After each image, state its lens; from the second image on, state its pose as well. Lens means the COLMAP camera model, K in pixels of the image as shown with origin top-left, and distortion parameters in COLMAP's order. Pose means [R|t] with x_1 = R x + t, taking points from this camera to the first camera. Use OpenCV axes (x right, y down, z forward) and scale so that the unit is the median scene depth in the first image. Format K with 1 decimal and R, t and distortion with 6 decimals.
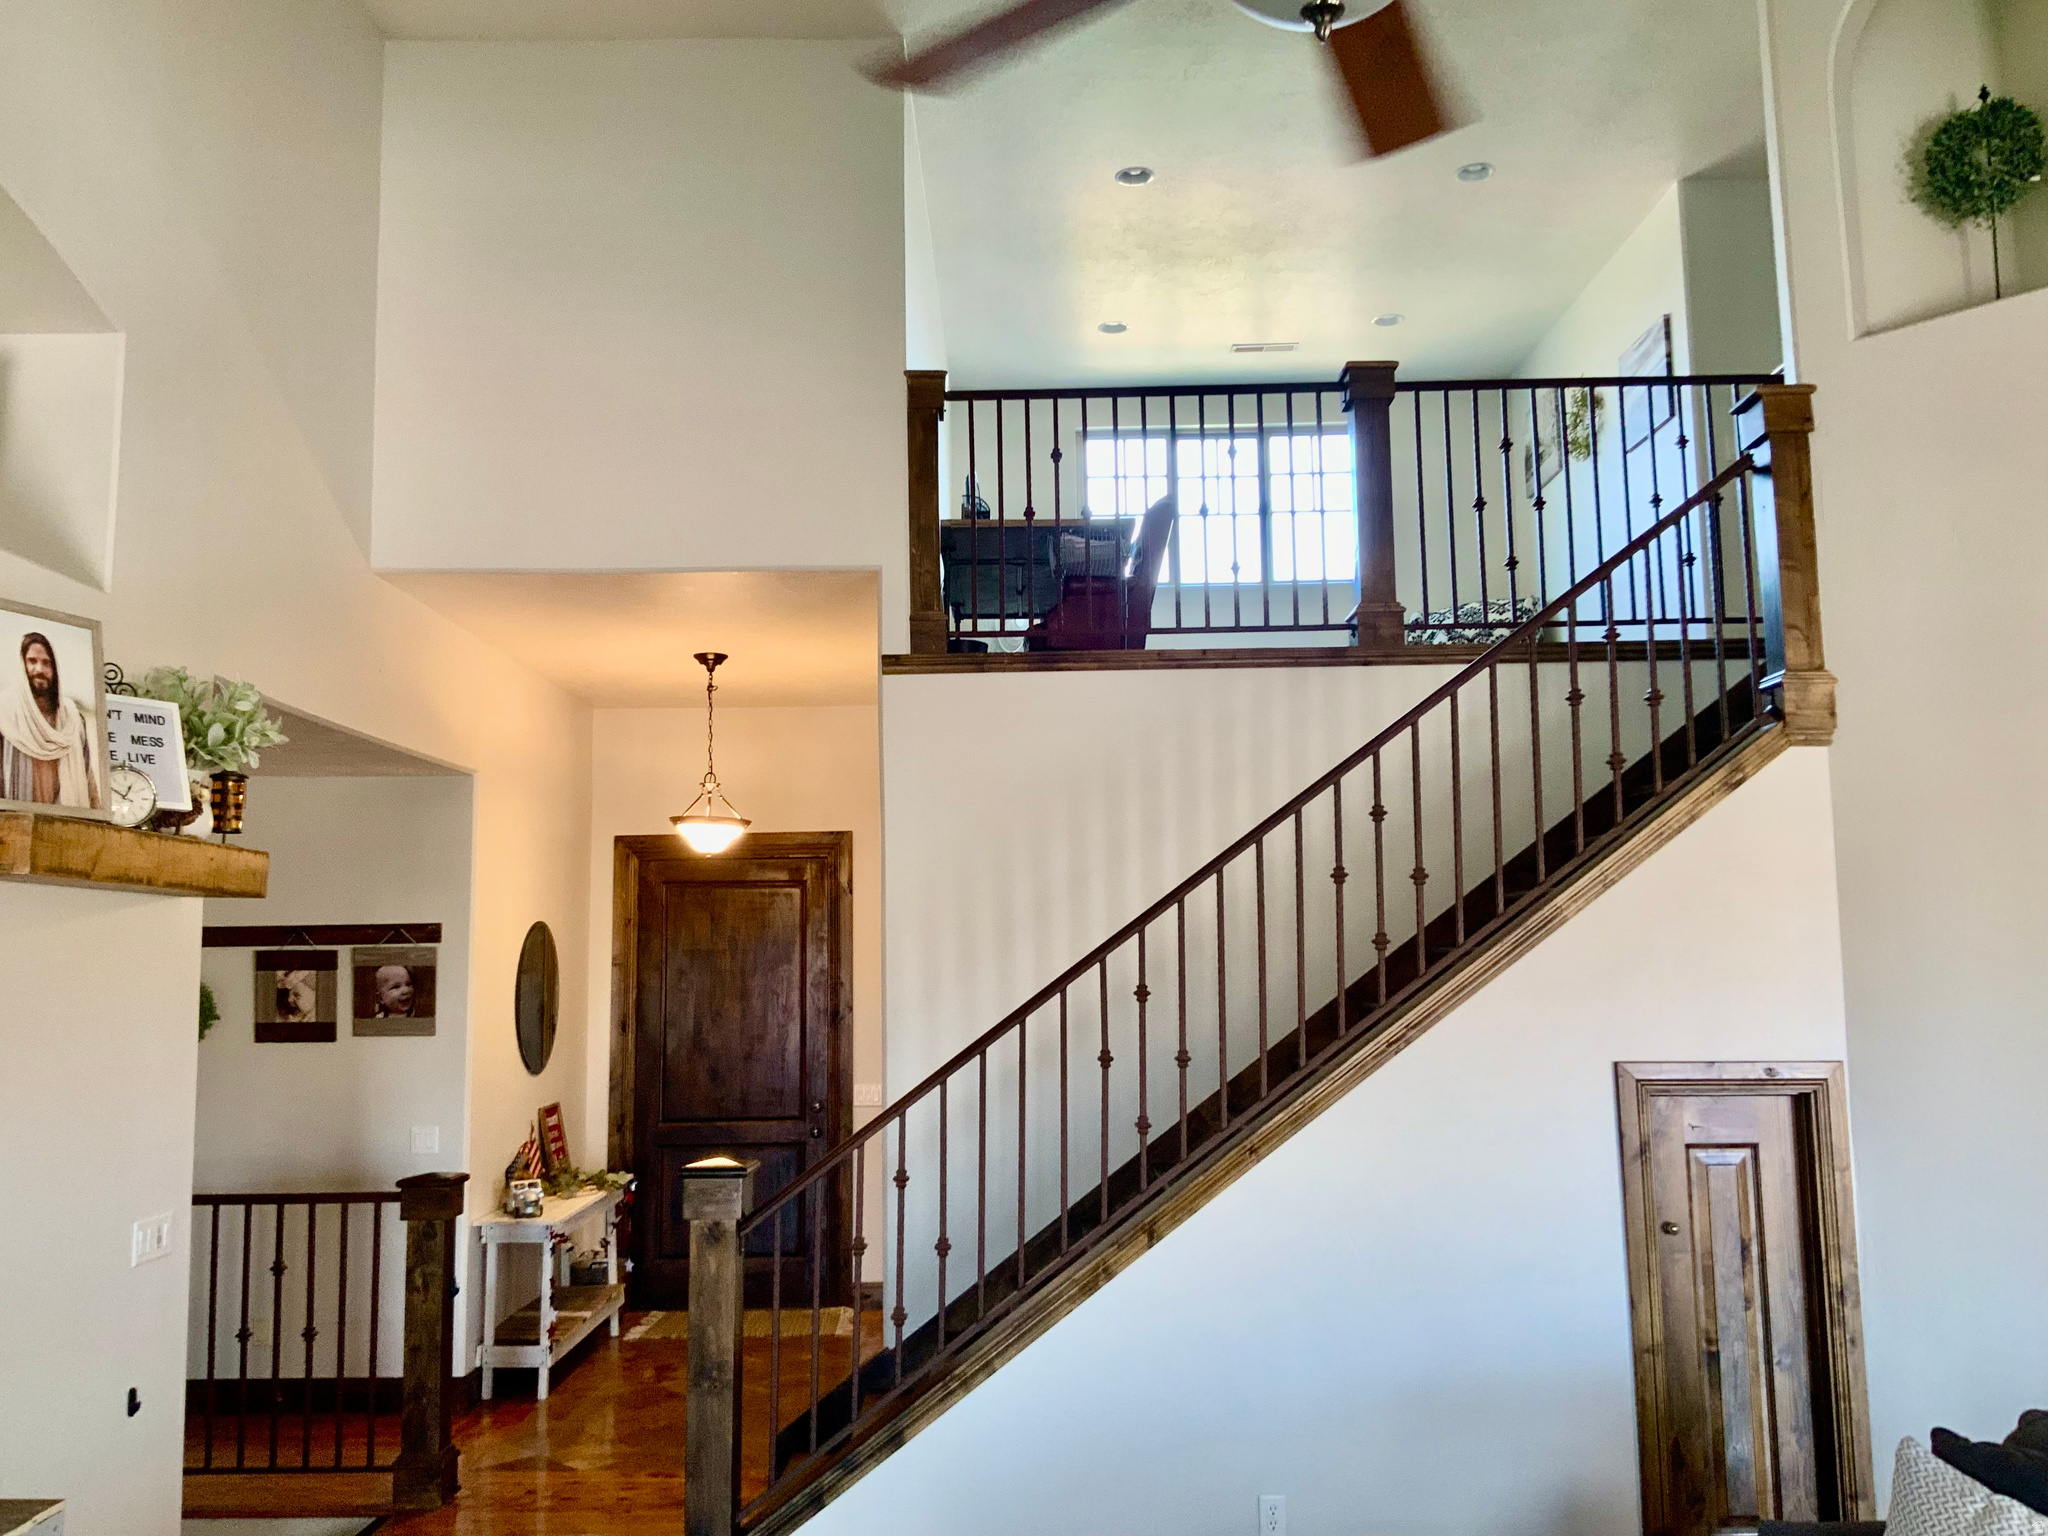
lens RADIAL K [[1705.5, 0, 1016.0], [0, 1705.5, 766.5], [0, 0, 1]] dist [0.125870, -0.261230]
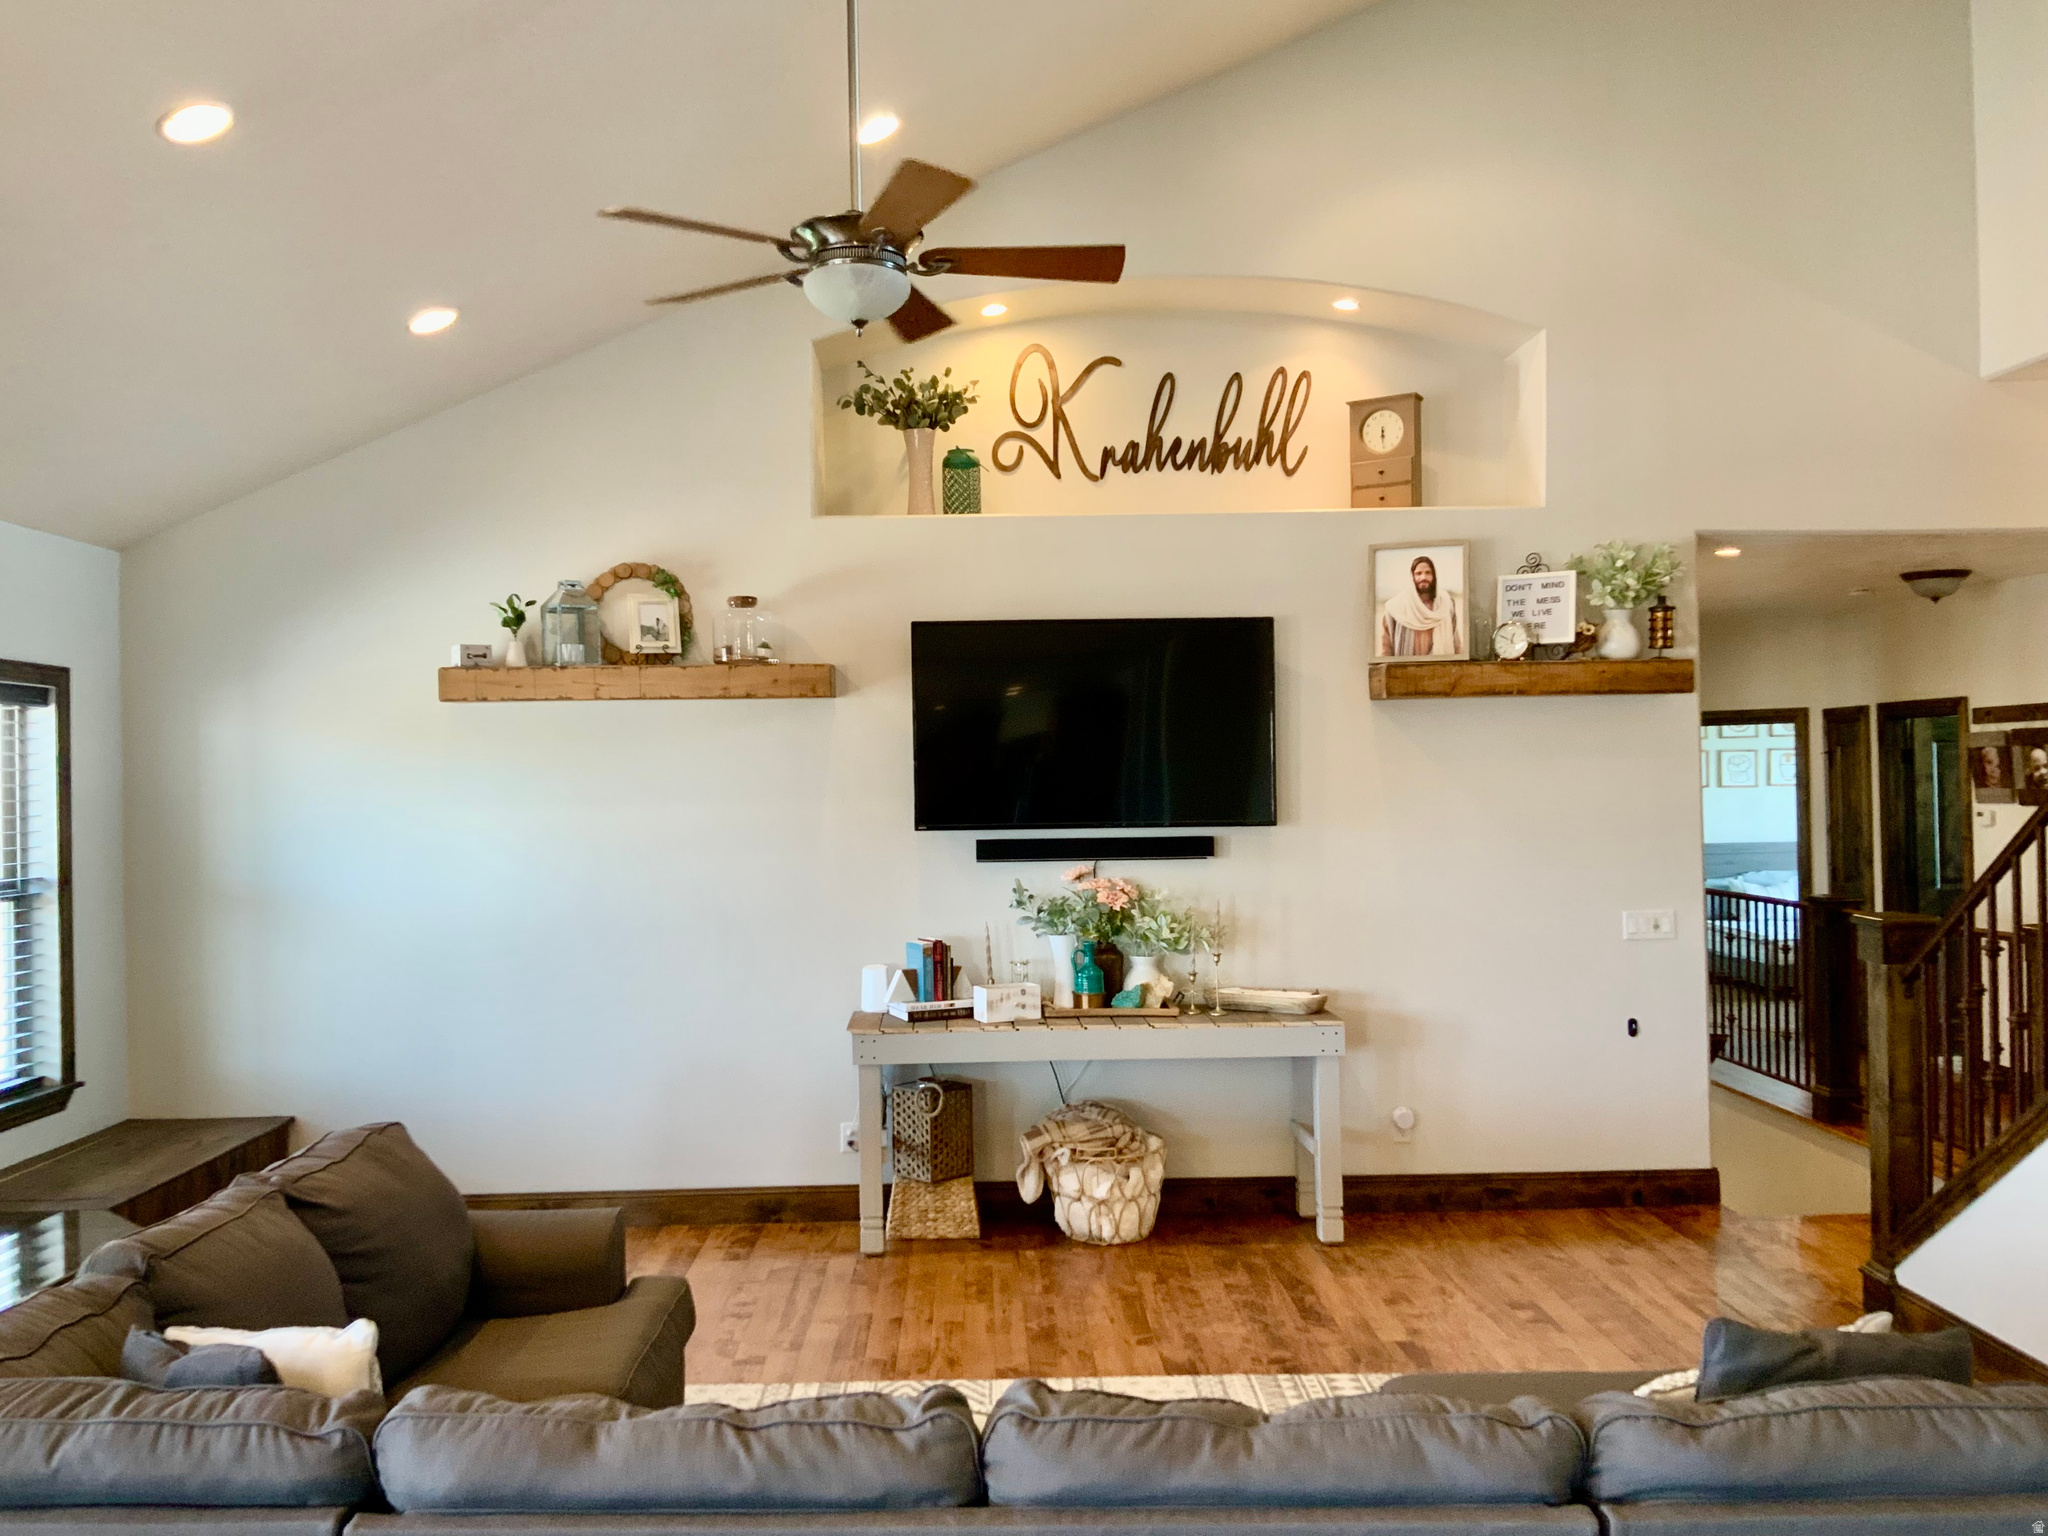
lens RADIAL K [[1705.5, 0, 1016.0], [0, 1705.5, 766.5], [0, 0, 1]] dist [0.125870, -0.261230]
pose [[0.017497, 0.009505, -0.999802, 1.155210], [0.133764, 0.990943, 0.011761, 0.056840], [0.990859, -0.133944, 0.016067, 0.534369]]
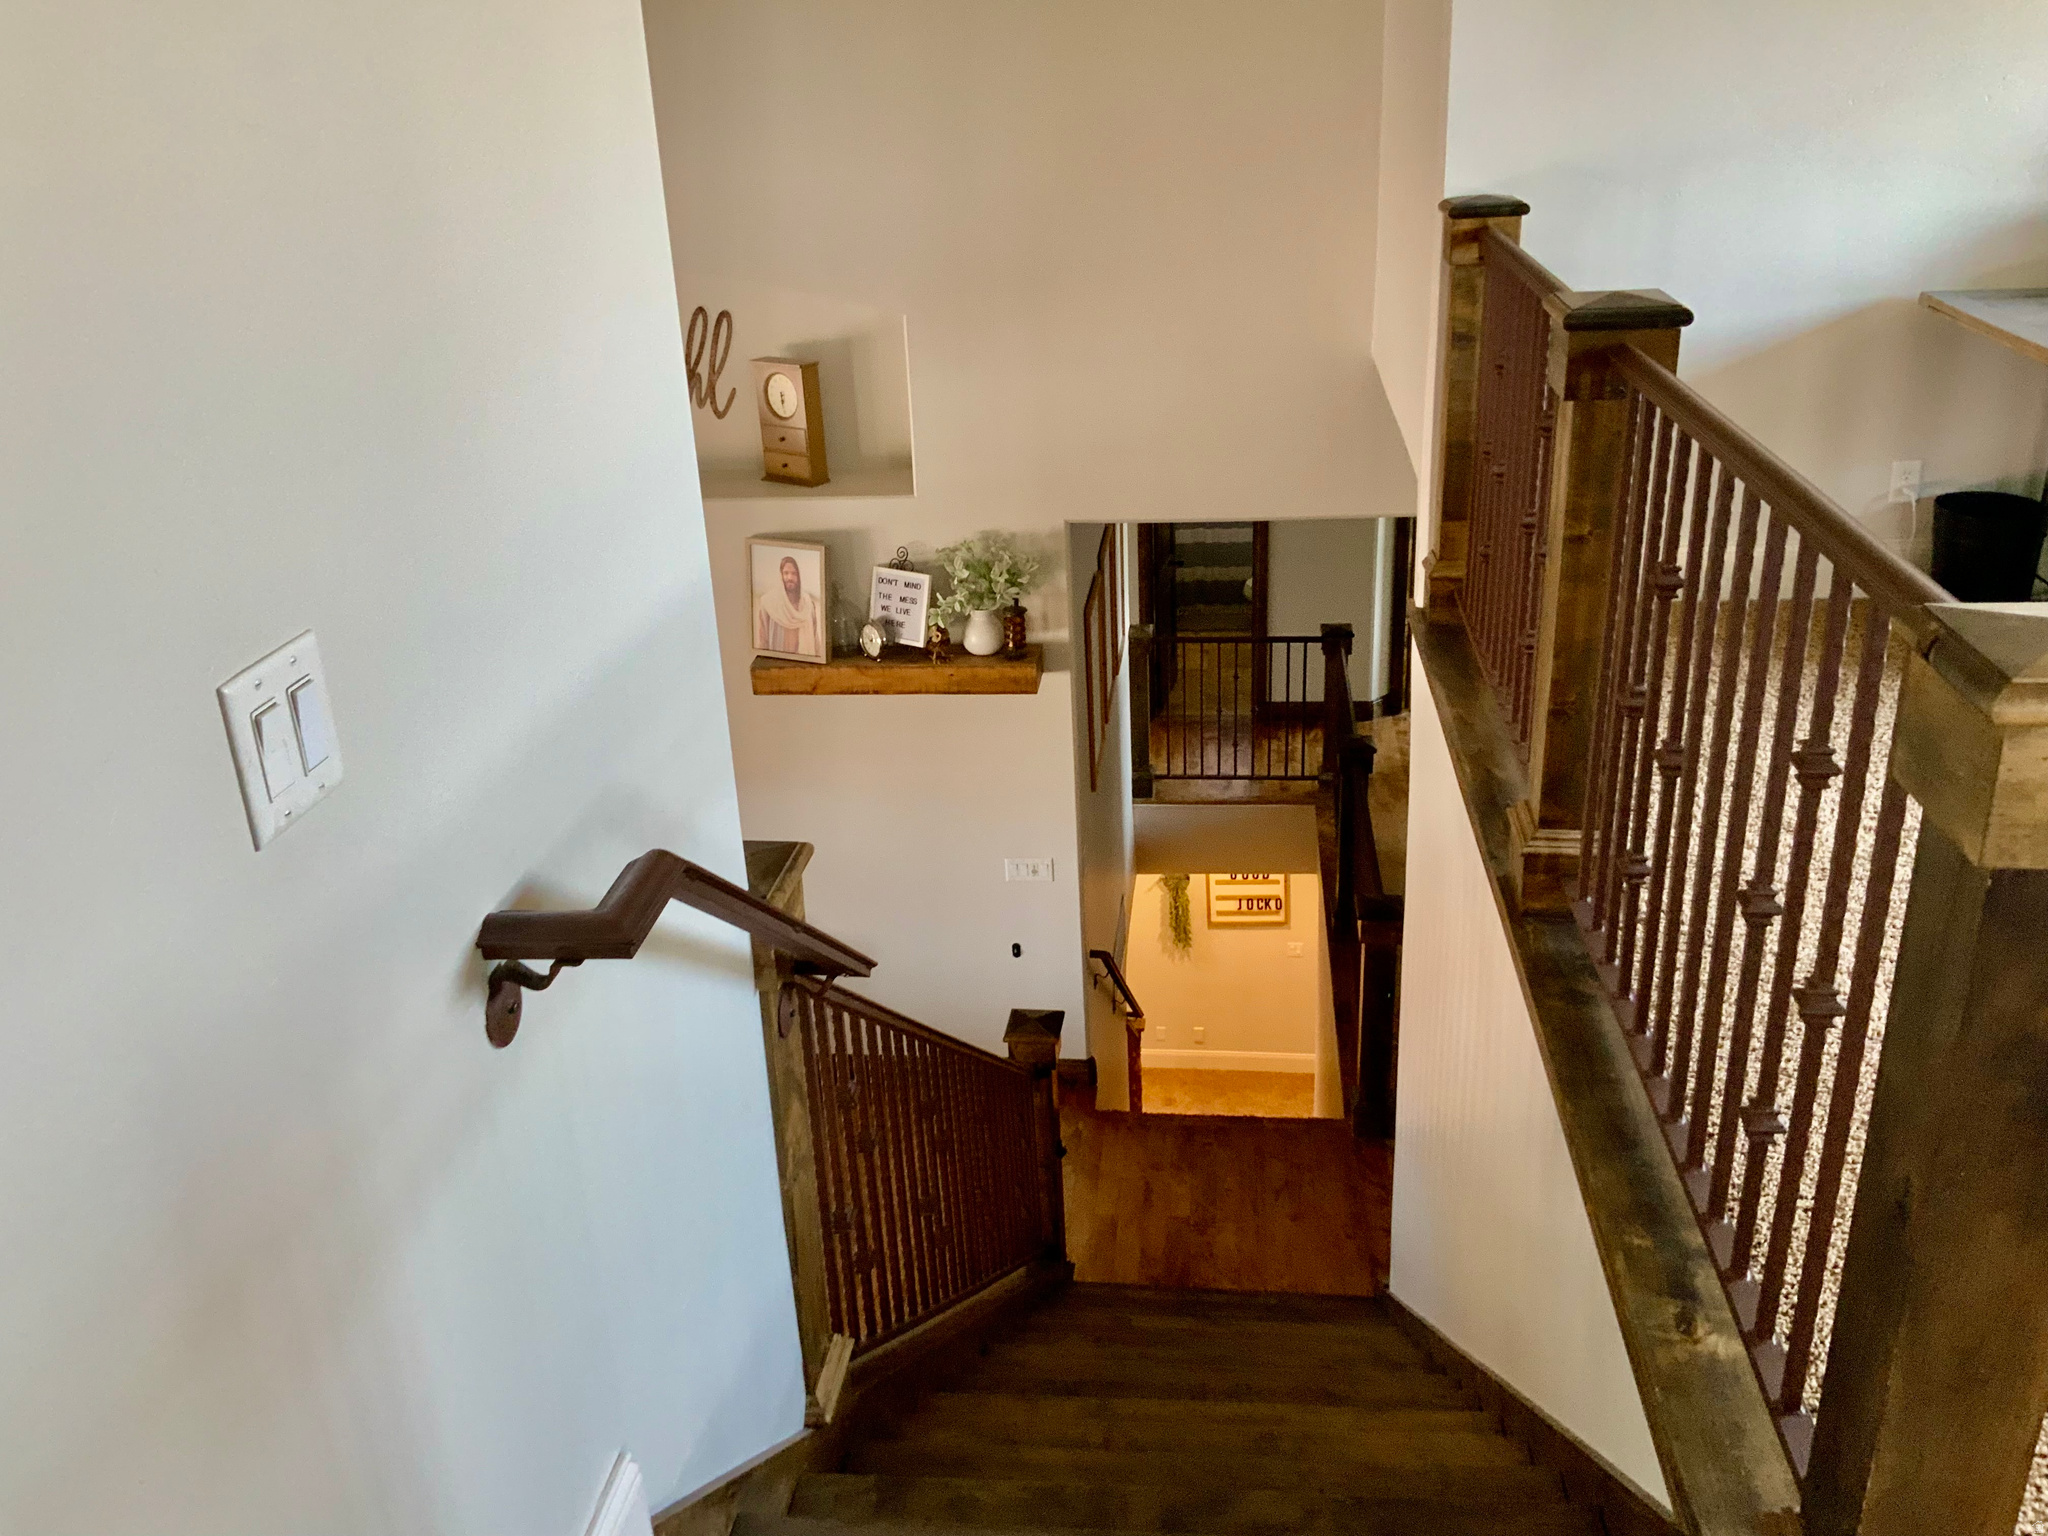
lens RADIAL K [[1705.5, 0, 1016.0], [0, 1705.5, 766.5], [0, 0, 1]] dist [0.125870, -0.261230]
pose [[-0.119838, 0.412824, -0.902893, 1.099392], [0.169632, 0.904587, 0.391084, -0.534090], [0.978194, -0.106293, -0.178432, 1.518517]]
